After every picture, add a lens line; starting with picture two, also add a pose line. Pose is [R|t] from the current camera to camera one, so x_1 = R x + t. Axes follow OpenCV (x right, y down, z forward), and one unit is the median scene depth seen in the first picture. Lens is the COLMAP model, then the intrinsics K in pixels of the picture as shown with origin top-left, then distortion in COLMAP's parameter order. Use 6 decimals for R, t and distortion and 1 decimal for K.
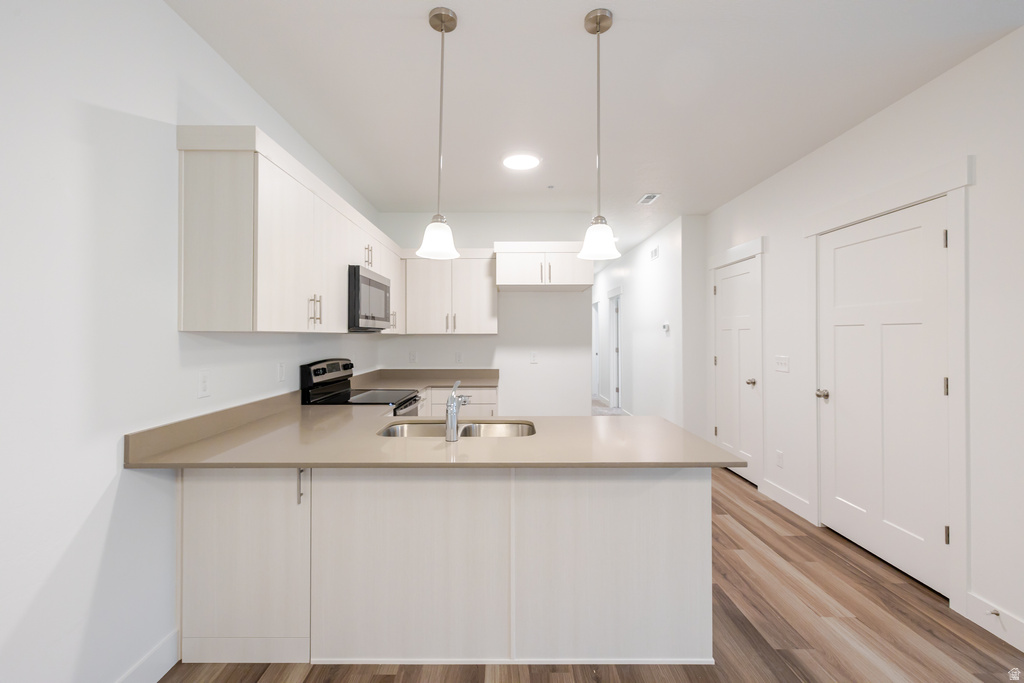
lens RADIAL K [[444.3, 0, 502.7], [0, 444.3, 331.2], [0, 0, 1]] dist [0.002315, 0.000269]
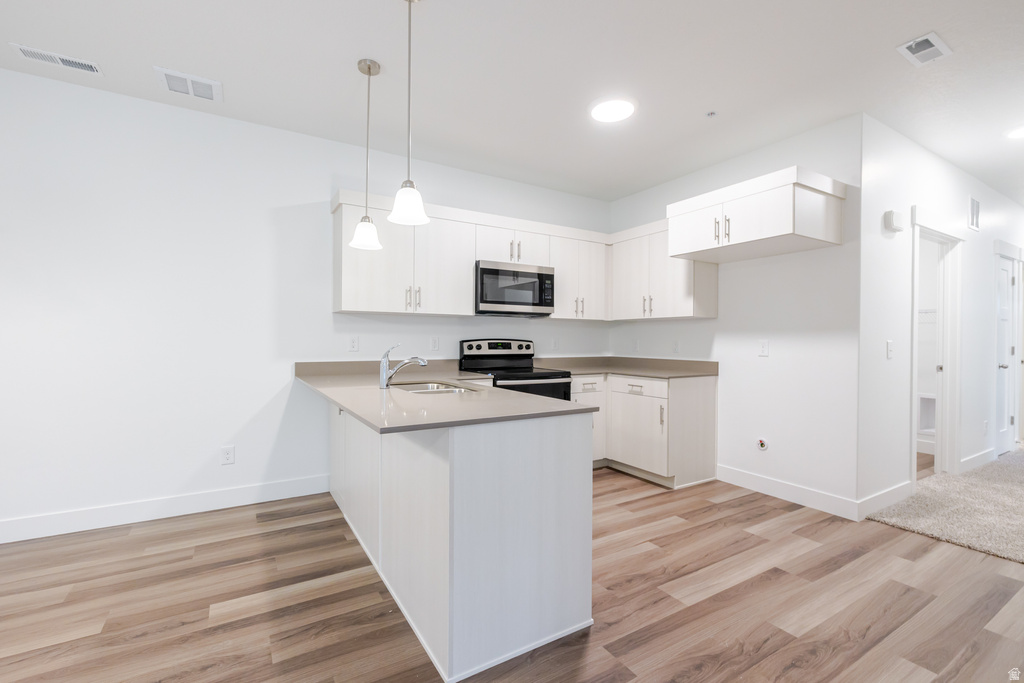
lens RADIAL K [[444.3, 0, 502.0], [0, 444.3, 343.1], [0, 0, 1]] dist [0.002315, 0.000269]
pose [[0.511000, 0.010967, -0.859511, 0.556373], [0.002947, 0.999890, 0.014510, 0.046321], [0.859575, -0.009948, 0.510912, 0.305203]]
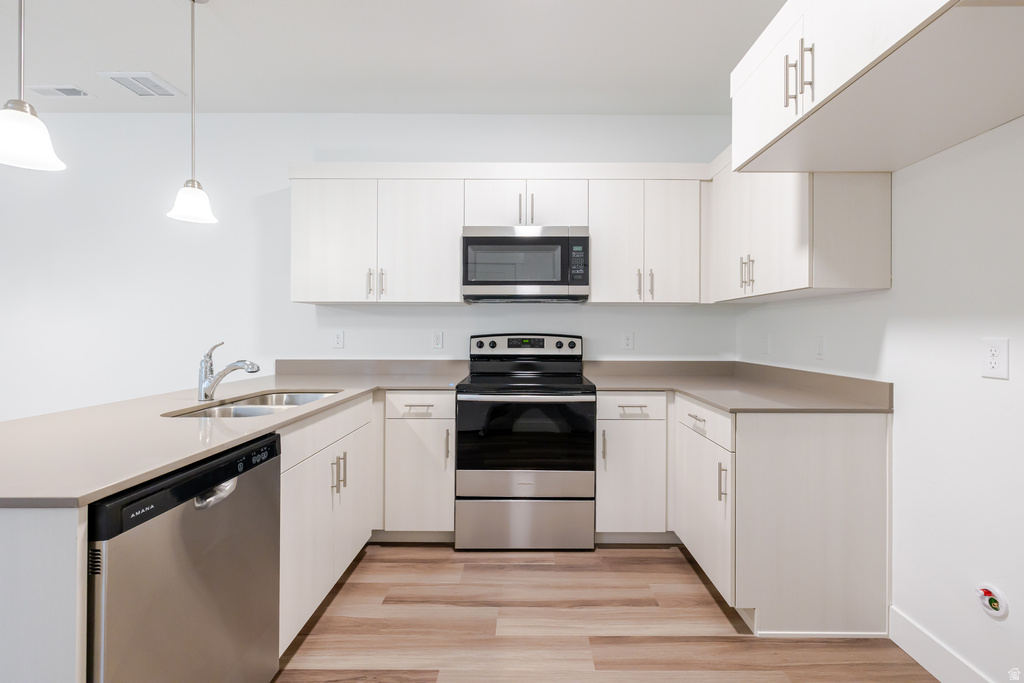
lens RADIAL K [[444.3, 0, 521.4], [0, 444.3, 330.9], [0, 0, 1]] dist [0.002315, 0.000269]
pose [[-0.001184, 0.000166, -0.999999, 0.419247], [0.008023, 0.999968, 0.000157, 0.046797], [0.999967, -0.008023, -0.001185, 0.809137]]
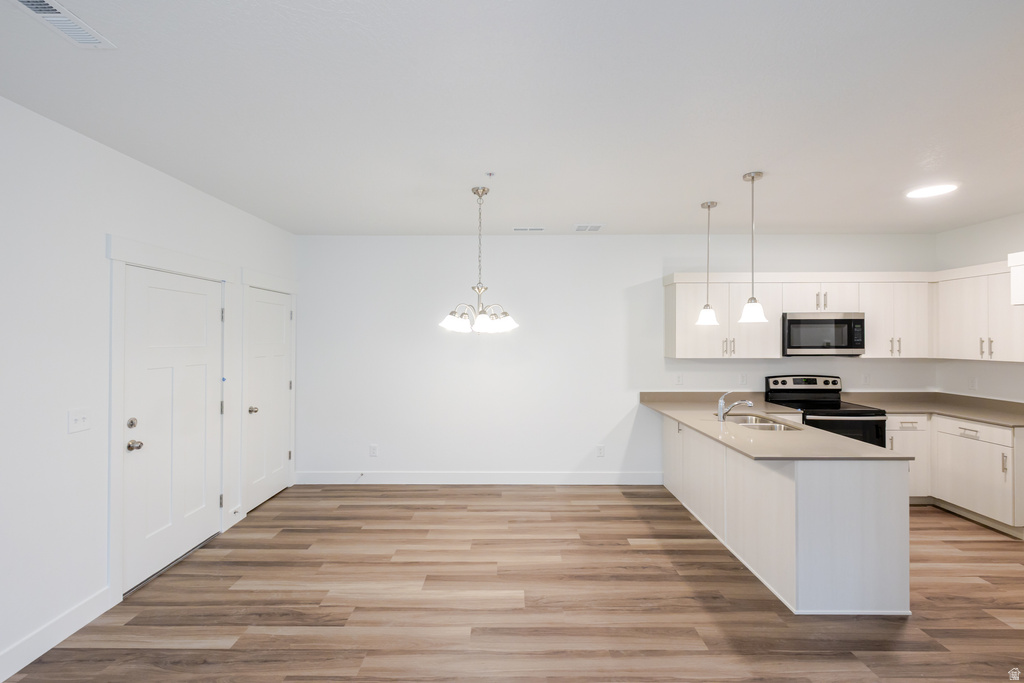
lens RADIAL K [[444.3, 0, 509.1], [0, 444.3, 338.0], [0, 0, 1]] dist [0.002315, 0.000269]
pose [[-0.007129, 0.002736, -0.999971, 0.847967], [0.013527, 0.999905, 0.002640, -0.058923], [0.999883, -0.013508, -0.007165, 0.057820]]
